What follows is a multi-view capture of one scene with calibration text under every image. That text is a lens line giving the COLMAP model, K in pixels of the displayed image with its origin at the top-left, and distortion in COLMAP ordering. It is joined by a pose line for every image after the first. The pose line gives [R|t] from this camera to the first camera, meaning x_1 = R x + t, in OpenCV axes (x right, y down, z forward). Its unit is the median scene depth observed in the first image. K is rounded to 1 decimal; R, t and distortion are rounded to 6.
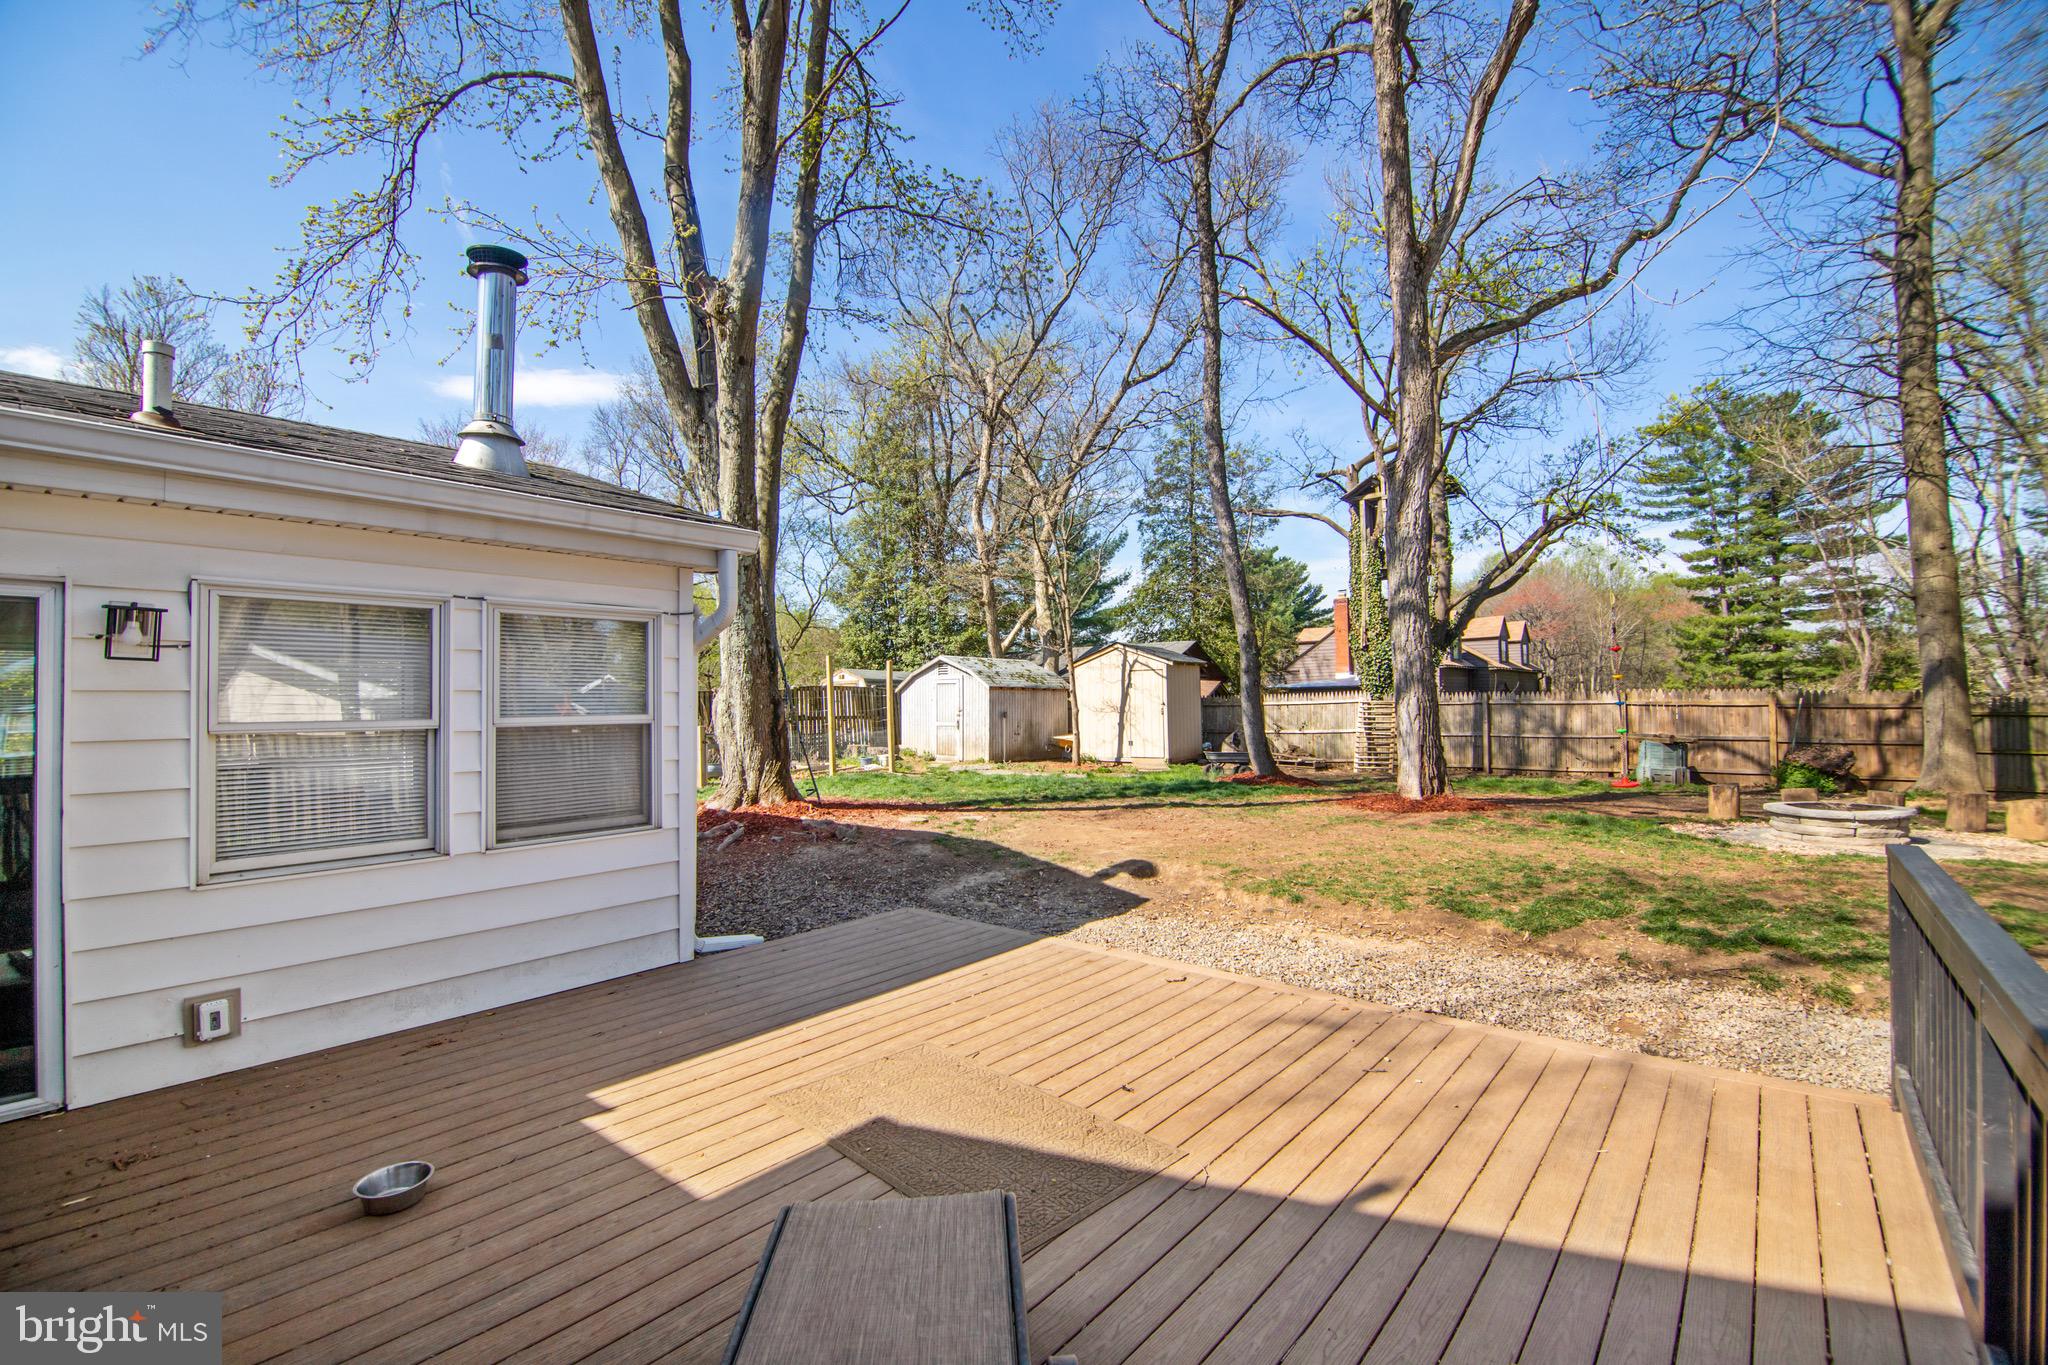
lens RADIAL K [[901.2, 0, 1033.3], [0, 901.2, 682.0], [0, 0, 1]] dist [-0.001085, -0.008683]
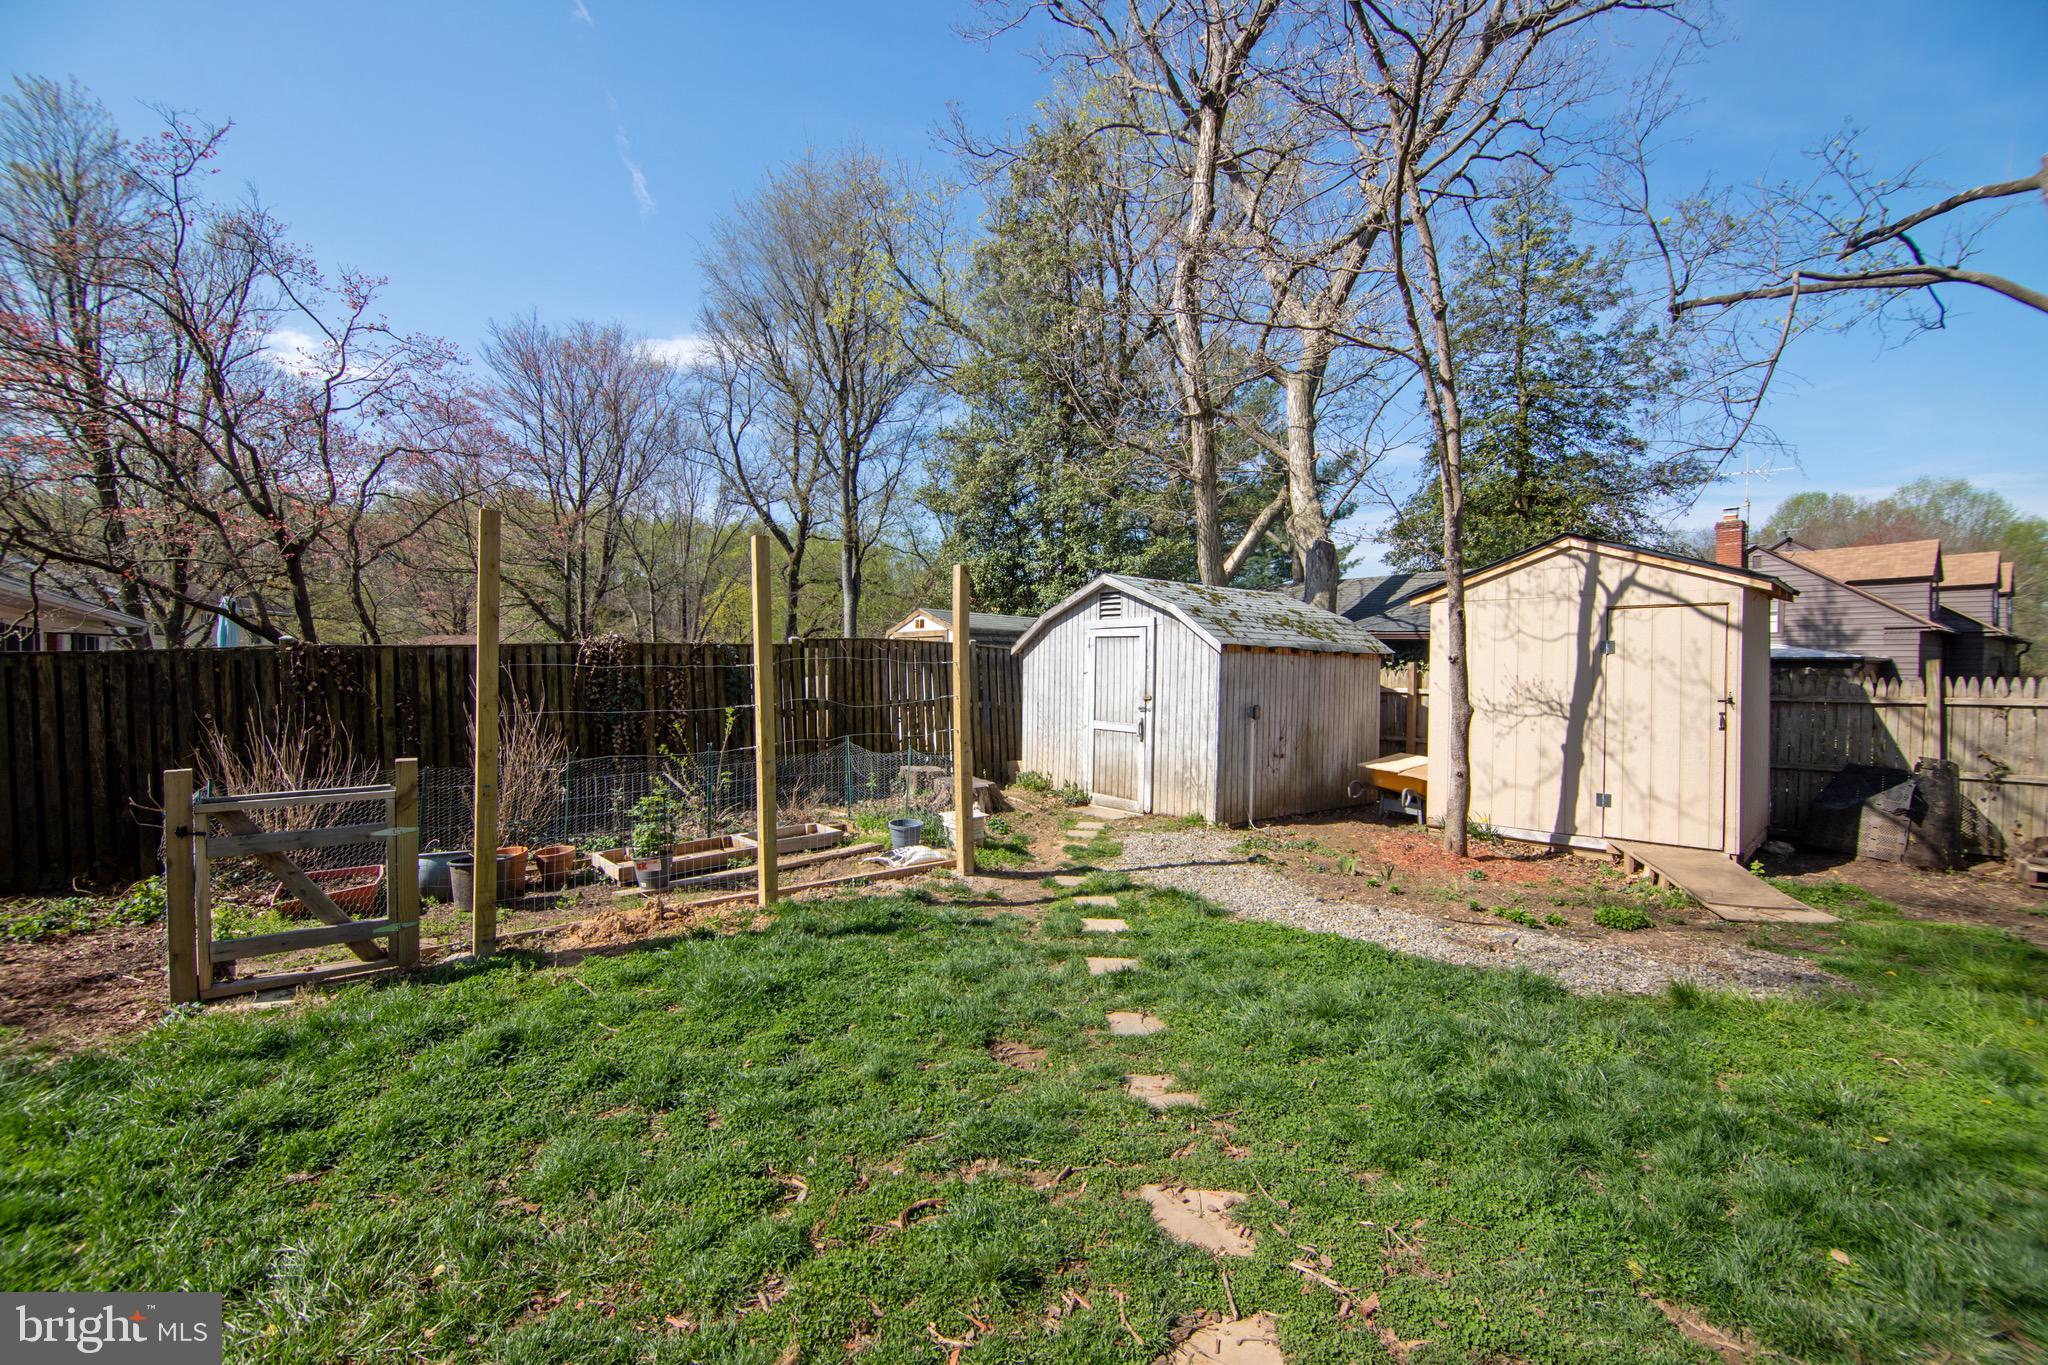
lens RADIAL K [[901.2, 0, 1033.3], [0, 901.2, 682.0], [0, 0, 1]] dist [-0.001085, -0.008683]
pose [[0.983211, 0.023224, -0.180988, -0.054192], [-0.016038, 0.999028, 0.041070, 0.006007], [0.181766, -0.037477, 0.982627, 0.535167]]
